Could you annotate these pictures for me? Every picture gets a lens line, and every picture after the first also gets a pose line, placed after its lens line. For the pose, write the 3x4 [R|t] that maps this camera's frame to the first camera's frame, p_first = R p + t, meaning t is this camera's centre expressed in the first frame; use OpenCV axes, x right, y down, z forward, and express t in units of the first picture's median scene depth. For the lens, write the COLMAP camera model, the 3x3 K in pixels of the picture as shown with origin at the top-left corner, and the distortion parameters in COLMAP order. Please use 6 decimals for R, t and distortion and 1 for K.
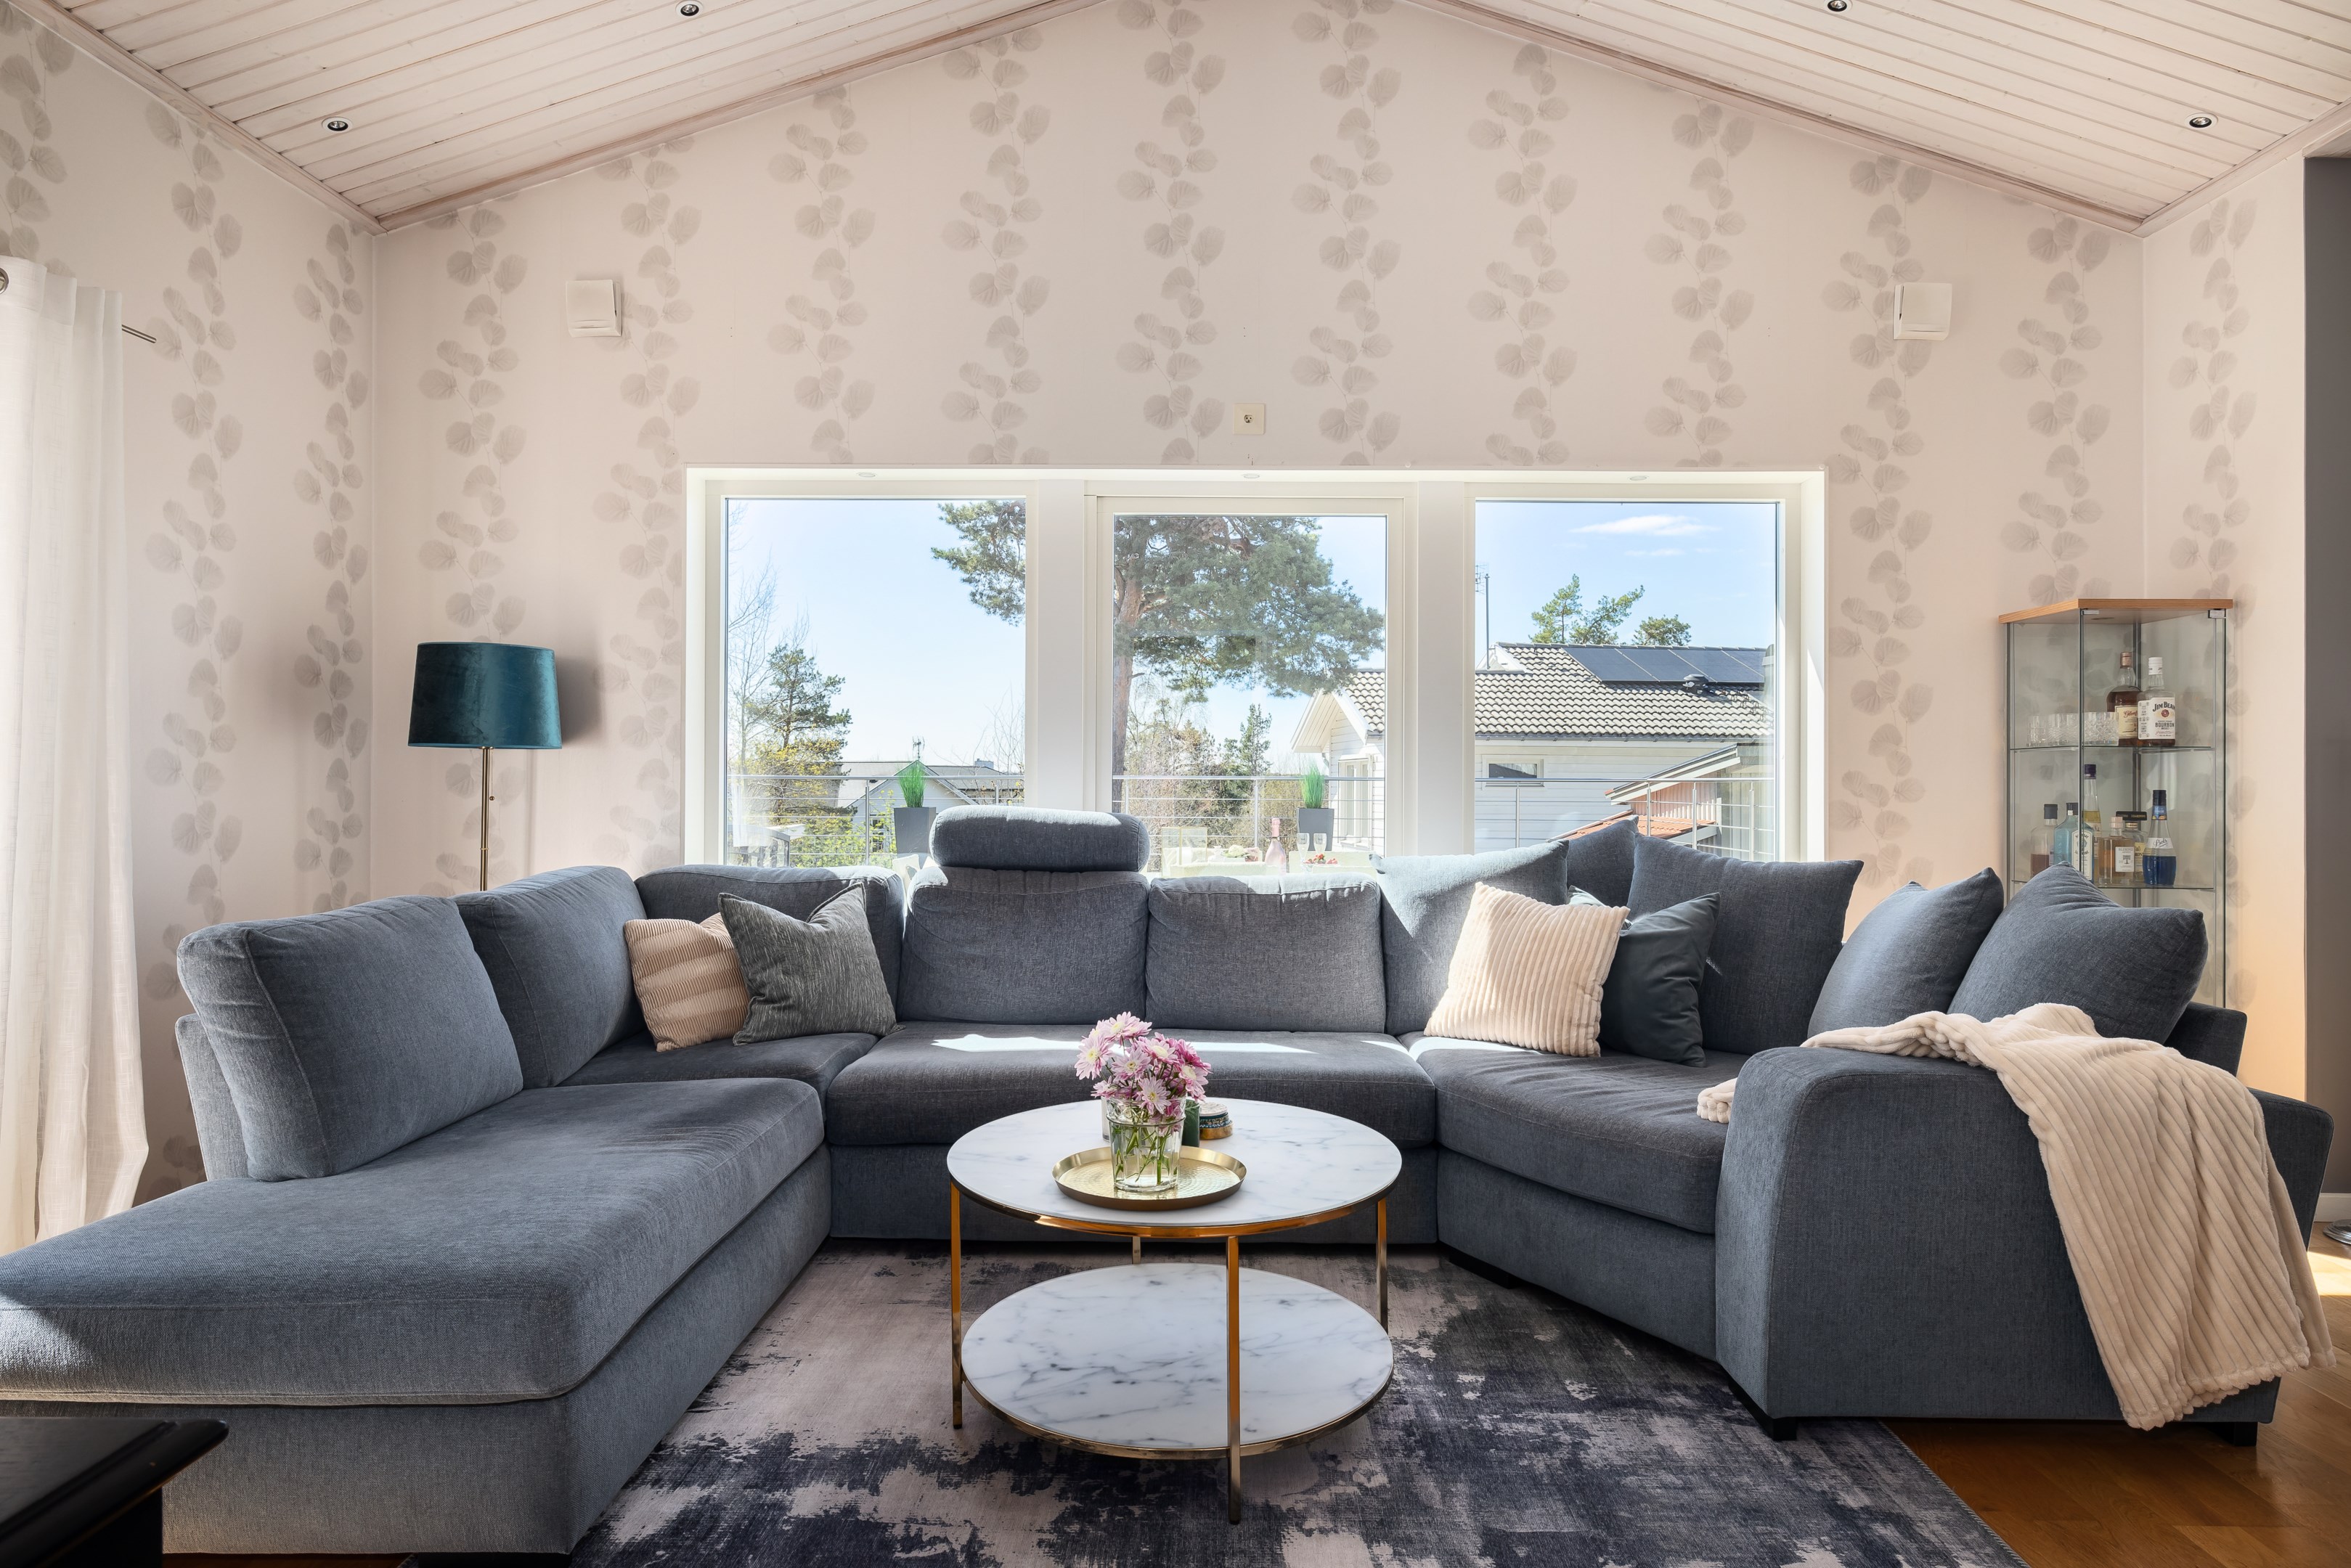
lens RADIAL K [[1344.1, 0, 1175.5], [0, 1344.1, 784.0], [0, 0, 1]] dist [0.001842, -0.000688]
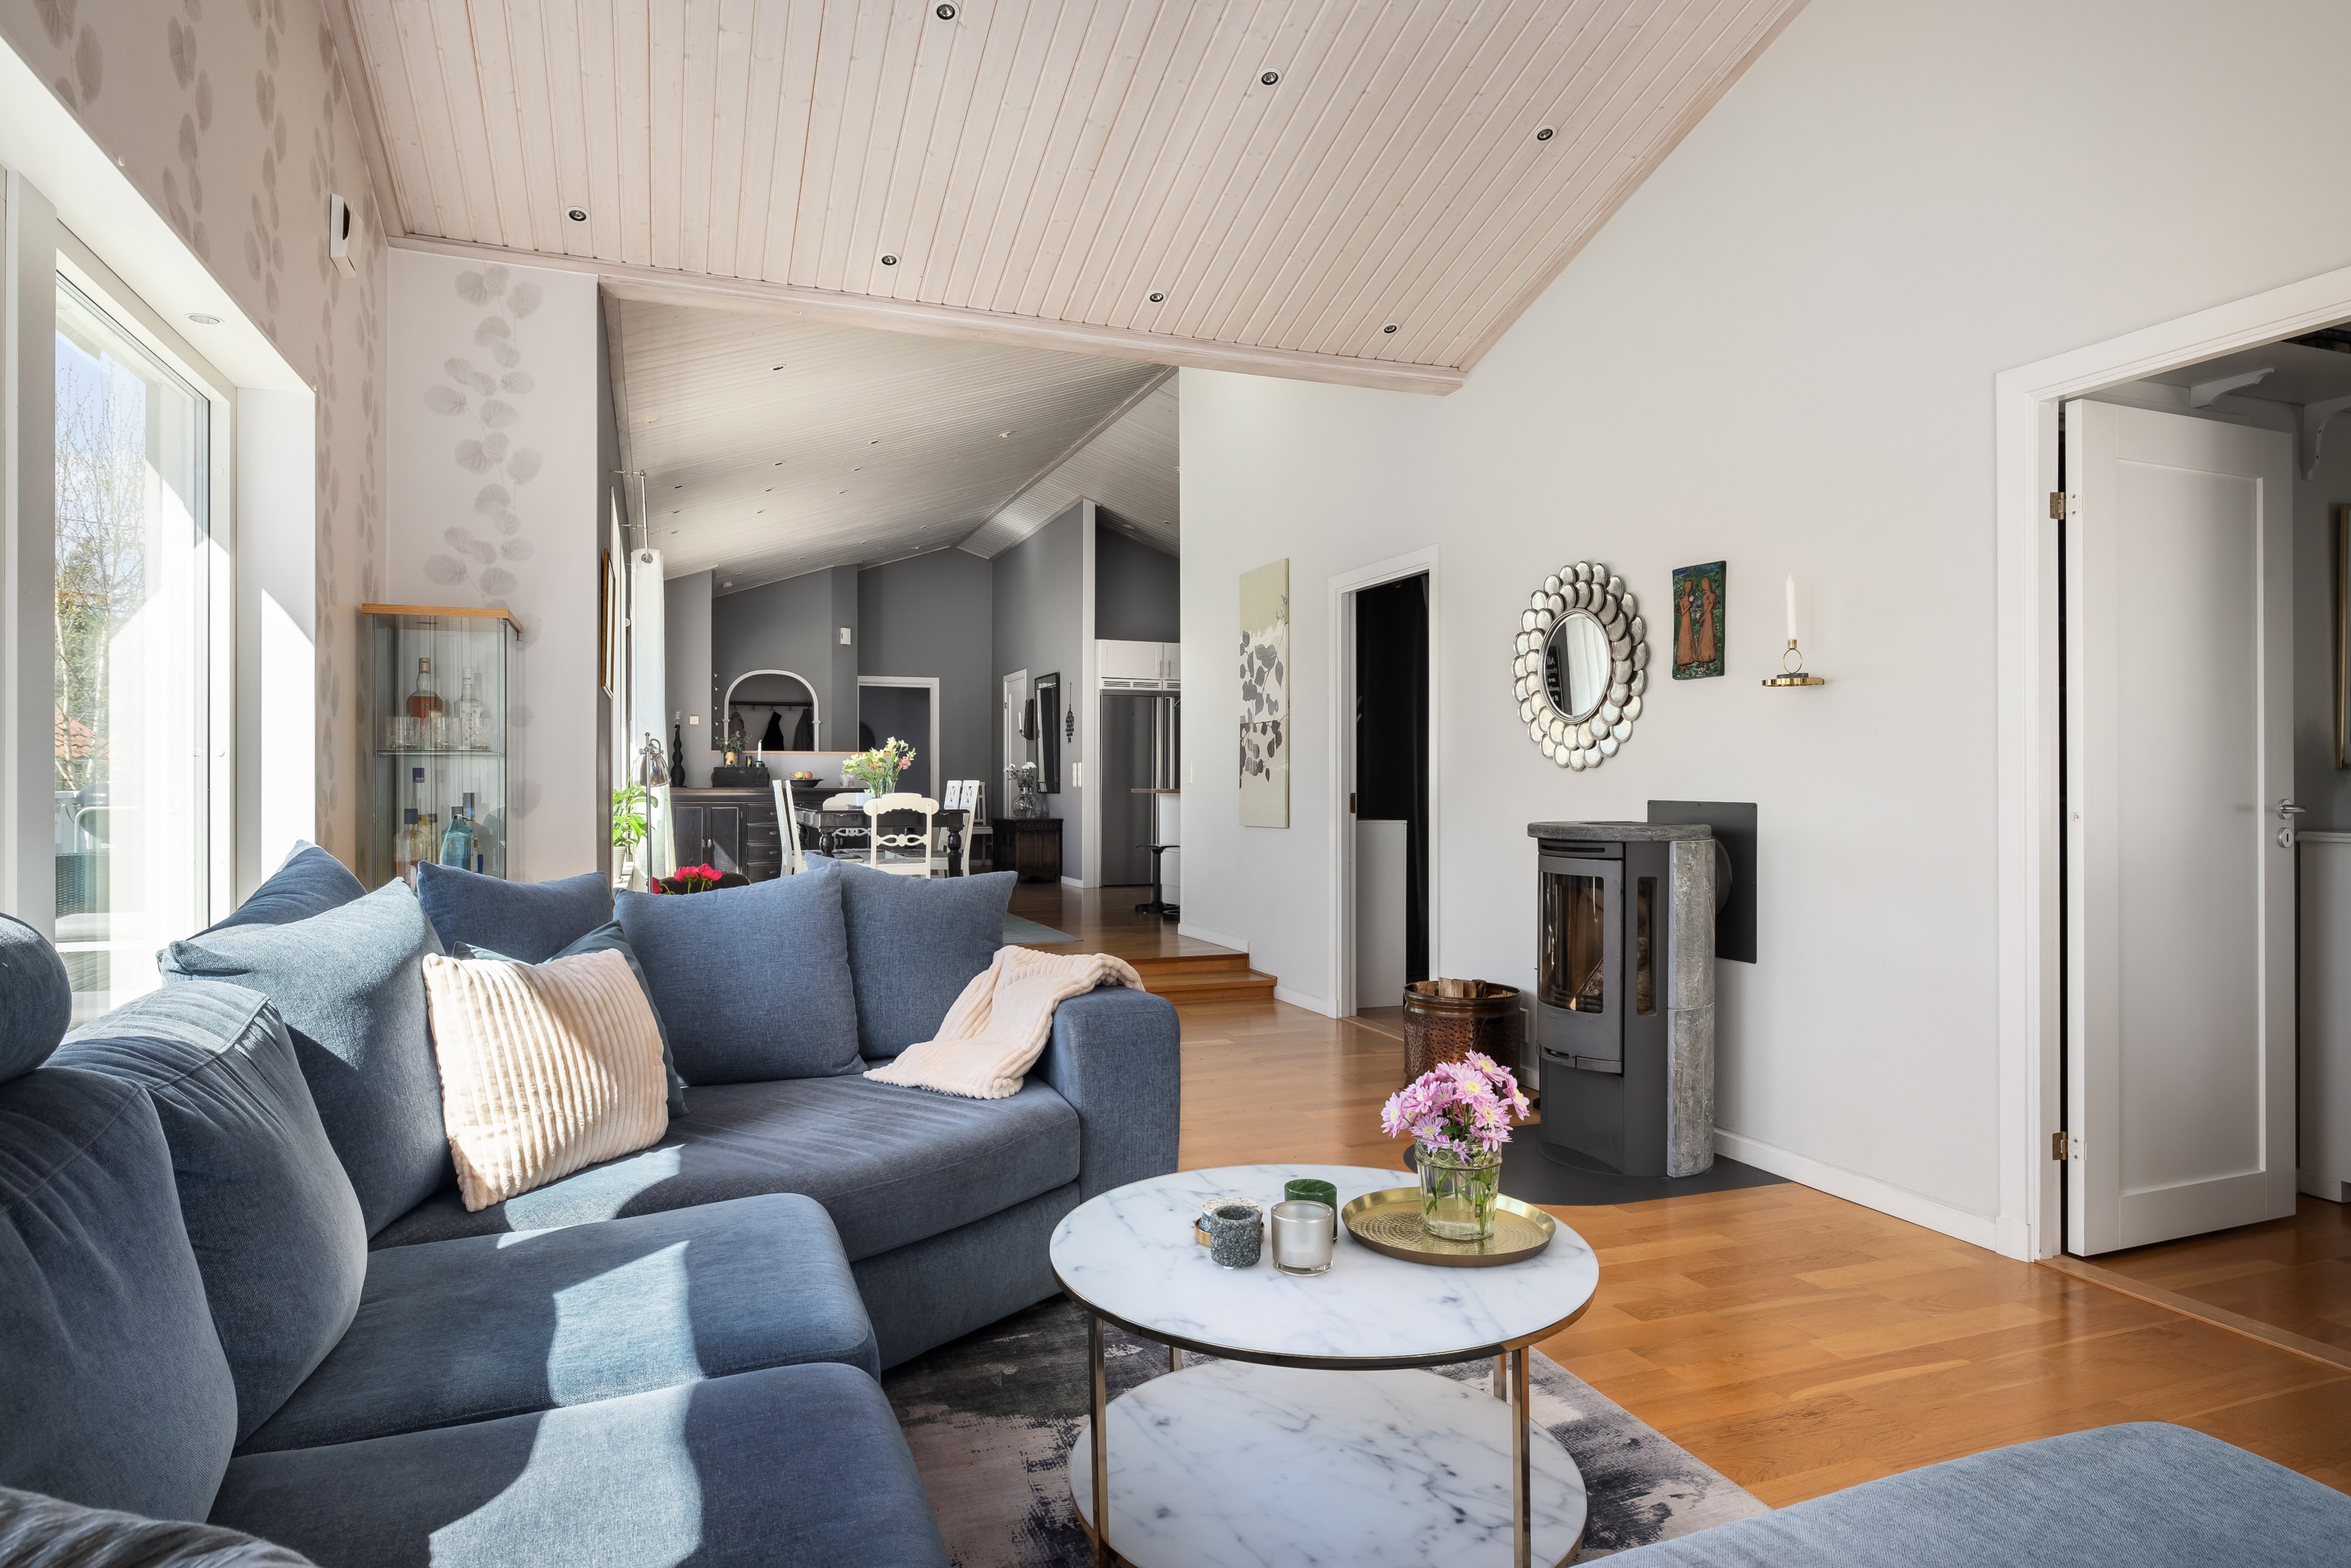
lens RADIAL K [[1344.1, 0, 1175.5], [0, 1344.1, 784.0], [0, 0, 1]] dist [0.001842, -0.000688]
pose [[-0.367384, -0.010272, 0.930013, -0.486056], [-0.001641, 0.999945, 0.010396, -0.015224], [-0.930068, 0.002293, -0.367381, 0.905446]]
